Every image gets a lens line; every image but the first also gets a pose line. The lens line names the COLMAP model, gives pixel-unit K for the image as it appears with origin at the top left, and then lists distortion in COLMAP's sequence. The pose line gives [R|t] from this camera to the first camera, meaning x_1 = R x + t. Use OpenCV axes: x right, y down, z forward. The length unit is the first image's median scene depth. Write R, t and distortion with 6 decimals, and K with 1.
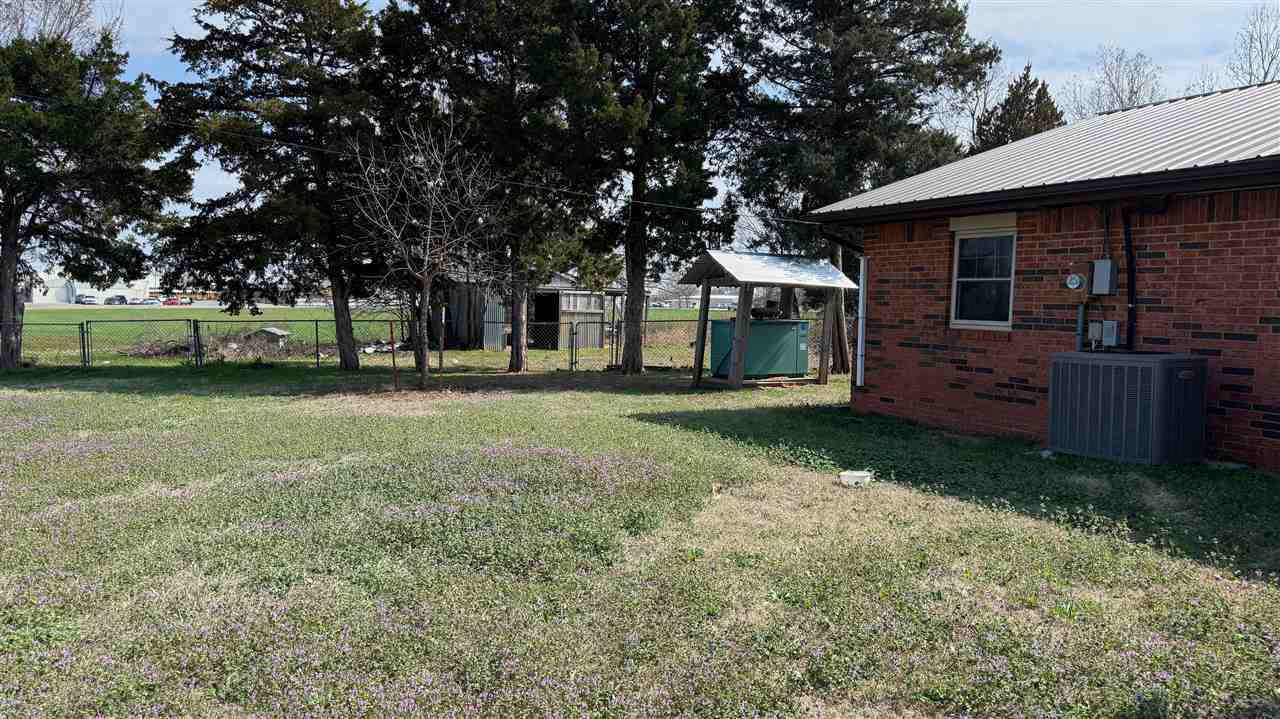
lens RADIAL K [[916.5, 0, 643.9], [0, 916.5, 373.3], [0, 0, 1]] dist [0.056880, -0.071910]
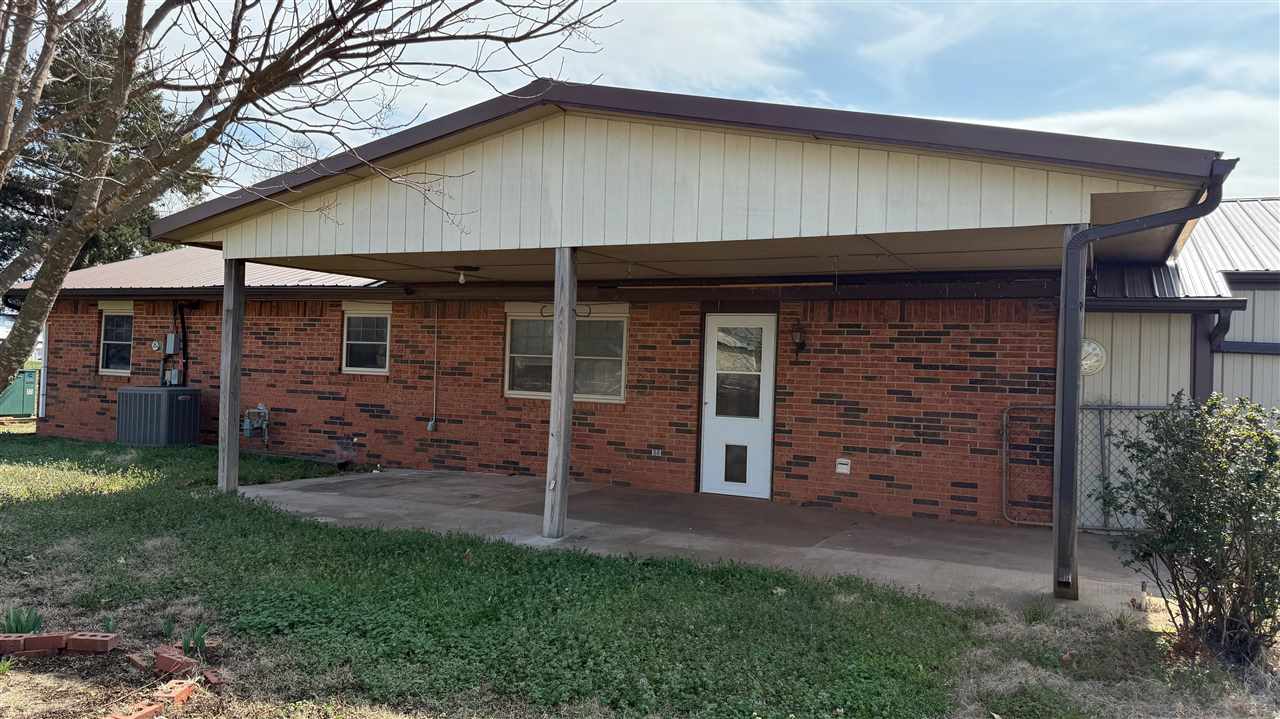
lens RADIAL K [[862.5, 0, 645.7], [0, 862.5, 356.2], [0, 0, 1]] dist [0.001760, -0.040603]
pose [[0.771822, 0.021288, 0.635482, 0.063690], [0.030114, 0.997094, -0.069977, 0.020949], [-0.635125, 0.073147, 0.768938, -0.290212]]
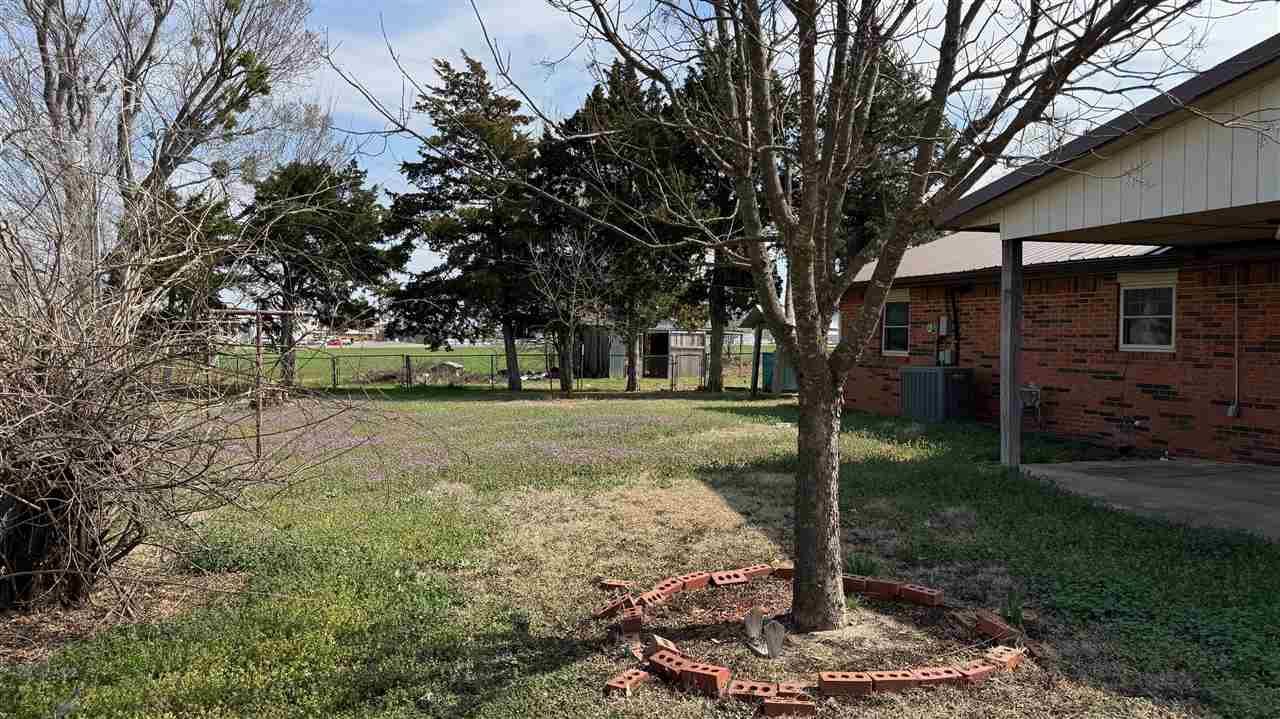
lens RADIAL K [[862.5, 0, 645.7], [0, 862.5, 356.2], [0, 0, 1]] dist [0.001760, -0.040603]
pose [[0.991312, -0.004374, -0.131458, 0.052796], [-0.003280, 0.998314, -0.057954, 0.021077], [0.131490, 0.057882, 0.989626, -0.285269]]
